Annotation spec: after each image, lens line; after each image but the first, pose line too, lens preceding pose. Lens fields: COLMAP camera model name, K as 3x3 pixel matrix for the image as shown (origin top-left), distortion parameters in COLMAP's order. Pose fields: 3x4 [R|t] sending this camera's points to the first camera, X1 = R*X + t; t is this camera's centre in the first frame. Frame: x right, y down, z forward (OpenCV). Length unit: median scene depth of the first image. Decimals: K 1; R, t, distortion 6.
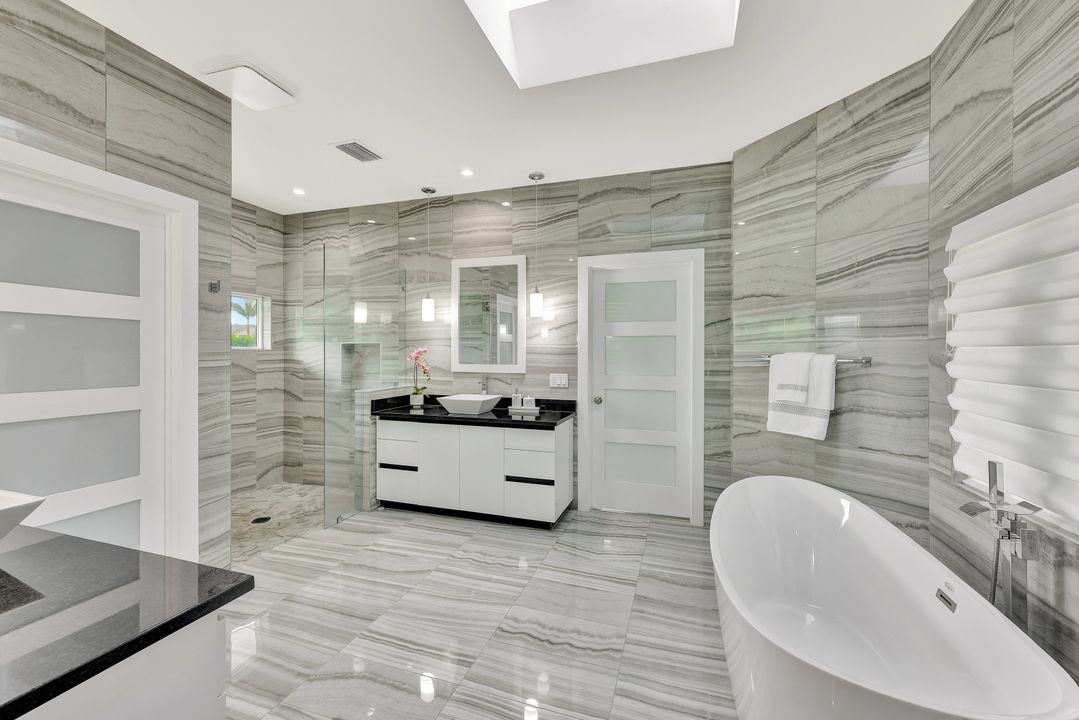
lens RADIAL K [[437.9, 0, 546.1], [0, 437.9, 352.7], [0, 0, 1]] dist [-0.000904, -0.000016]
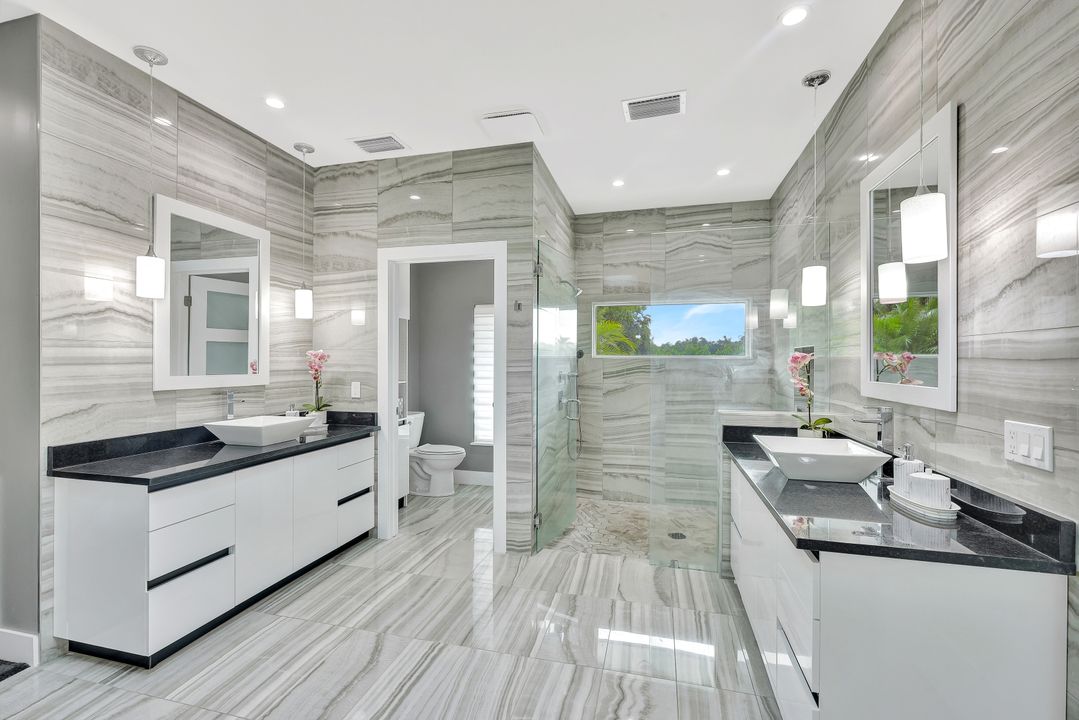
lens RADIAL K [[468.0, 0, 543.3], [0, 468.0, 365.5], [0, 0, 1]] dist [0.000025, 0.000502]
pose [[0.054755, 0.003586, -0.998493, 0.461050], [-0.000421, 0.999994, 0.003568, 0.007928], [0.998500, 0.000225, 0.054756, 0.842265]]
